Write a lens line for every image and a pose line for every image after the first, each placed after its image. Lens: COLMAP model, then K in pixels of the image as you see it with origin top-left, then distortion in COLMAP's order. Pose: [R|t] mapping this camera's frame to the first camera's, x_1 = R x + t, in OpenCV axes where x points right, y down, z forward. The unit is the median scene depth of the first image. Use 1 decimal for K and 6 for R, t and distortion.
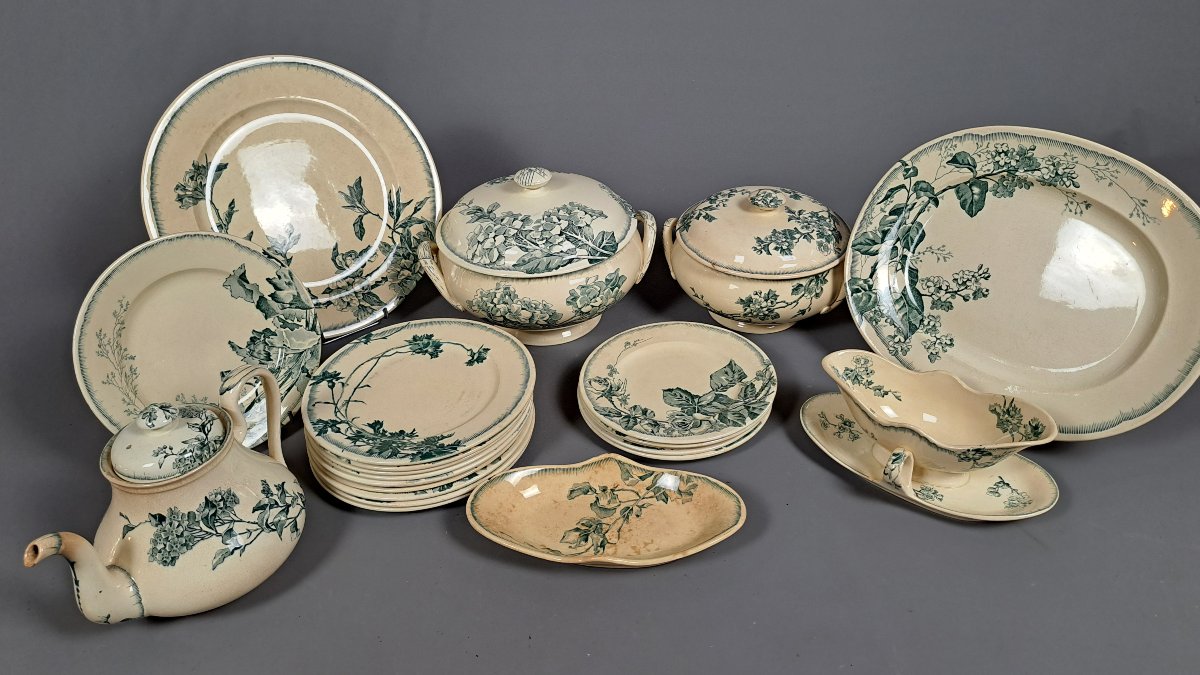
lens RADIAL K [[863.6, 0, 608.5], [0, 863.6, 307.7], [0, 0, 1]] dist [0.050068, -0.065471]
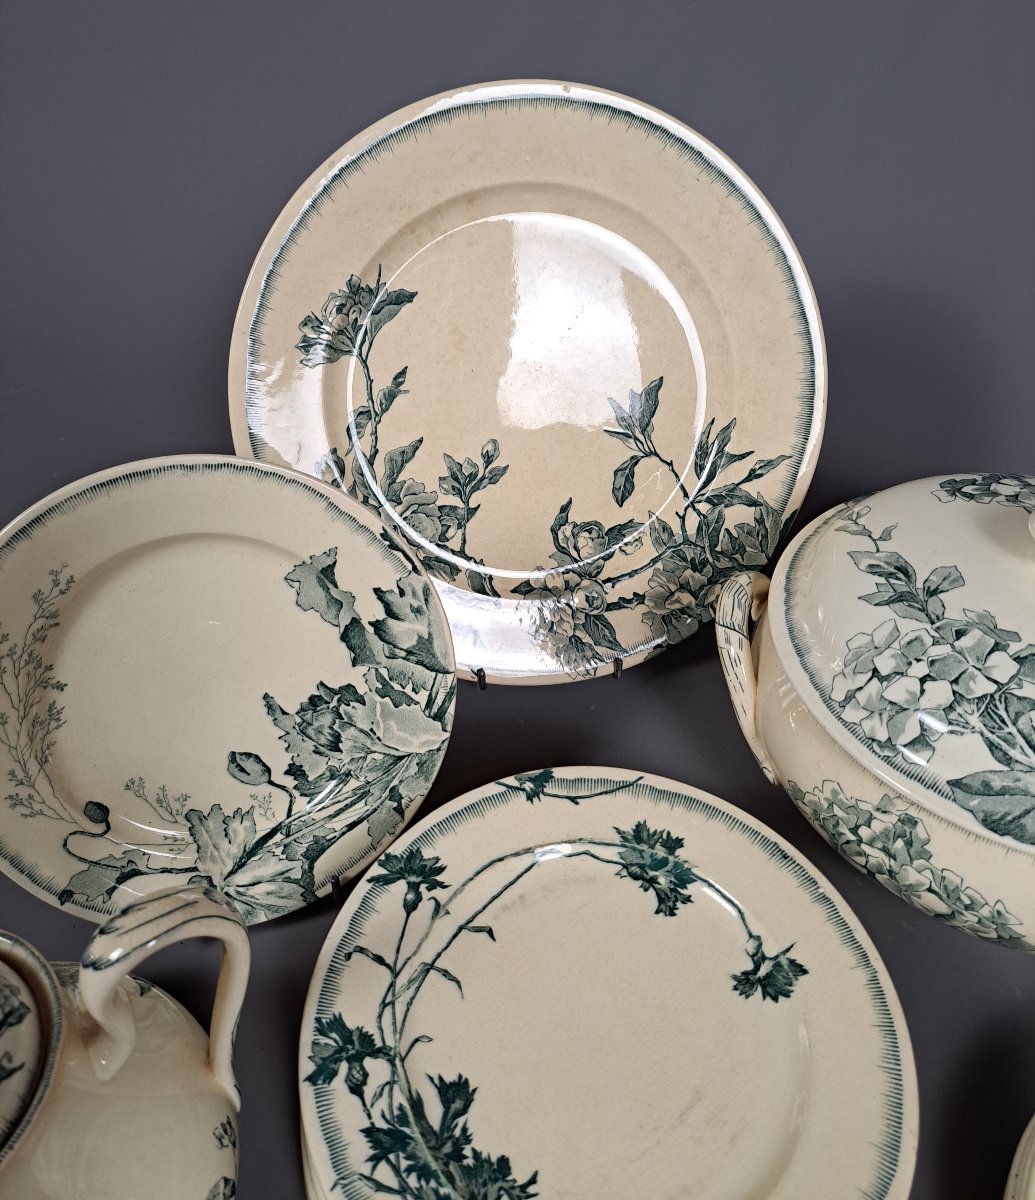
lens RADIAL K [[977.4, 0, 507.6], [0, 977.4, 524.3], [0, 0, 1]] dist [0.043654, -0.052737]
pose [[0.860870, 0.340634, -0.377983, -0.149416], [-0.294832, 0.939376, 0.175062, -0.165557], [0.414700, -0.039264, 0.909111, 0.548940]]
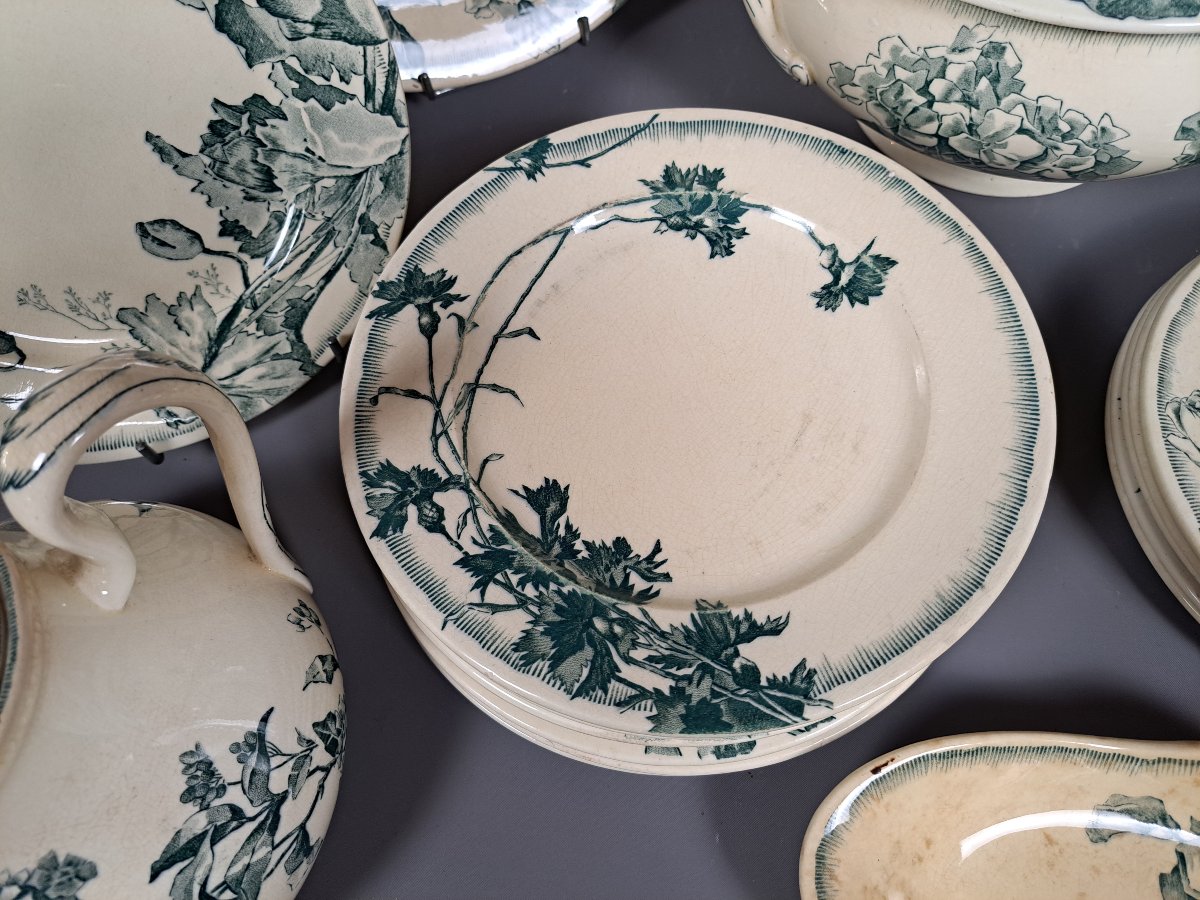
lens RADIAL K [[872.6, 0, 600.2], [0, 872.6, 445.1], [0, 0, 1]] dist [0.035803, -0.044071]
pose [[0.973744, 0.194069, -0.118994, -0.187513], [-0.100275, 0.834931, 0.541142, -0.059757], [0.204371, -0.515002, 0.832470, 0.648372]]
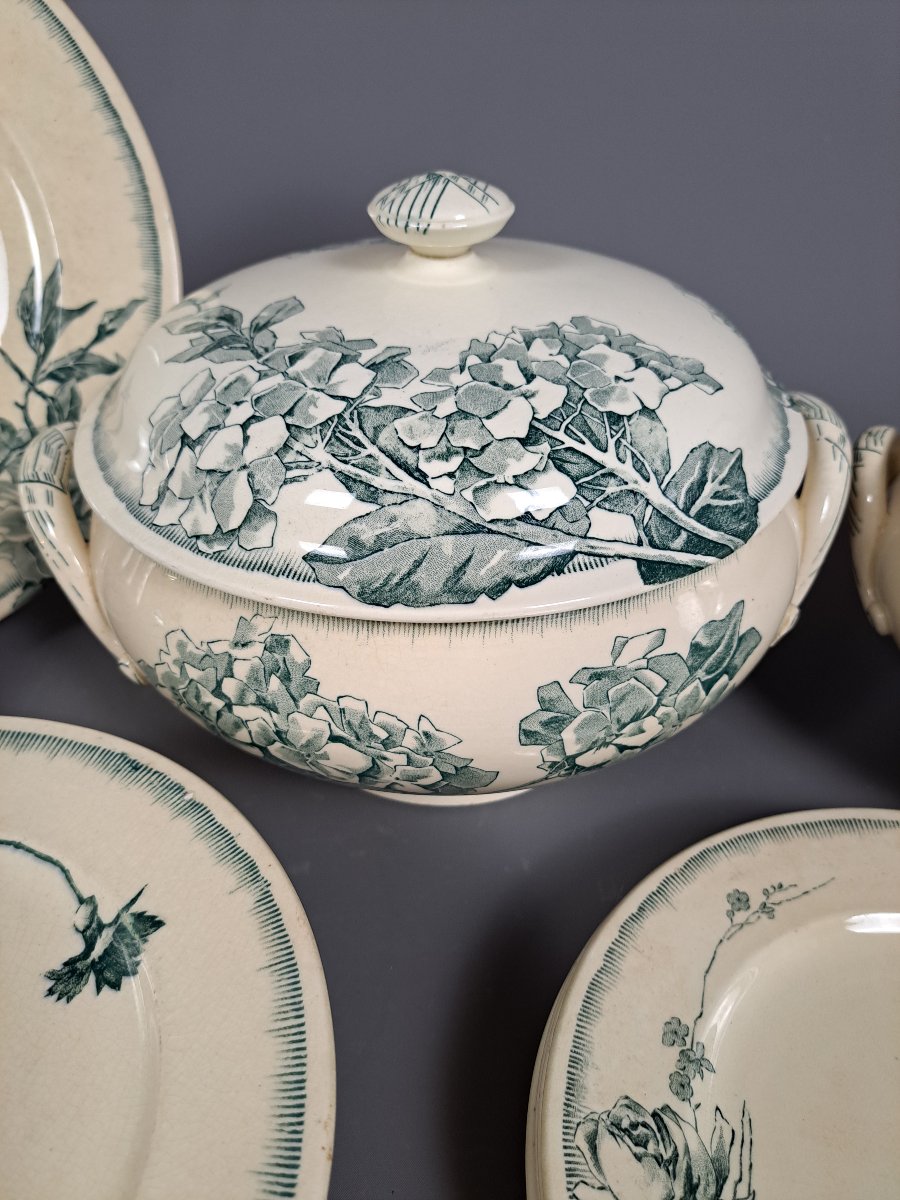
lens RADIAL K [[872.6, 0, 436.7], [0, 872.6, 622.9], [0, 0, 1]] dist [0.035803, -0.044071]
pose [[0.989675, 0.114567, -0.086128, -0.054315], [-0.104781, 0.988320, 0.110651, -0.060090], [0.097799, -0.100484, 0.990120, 0.765384]]
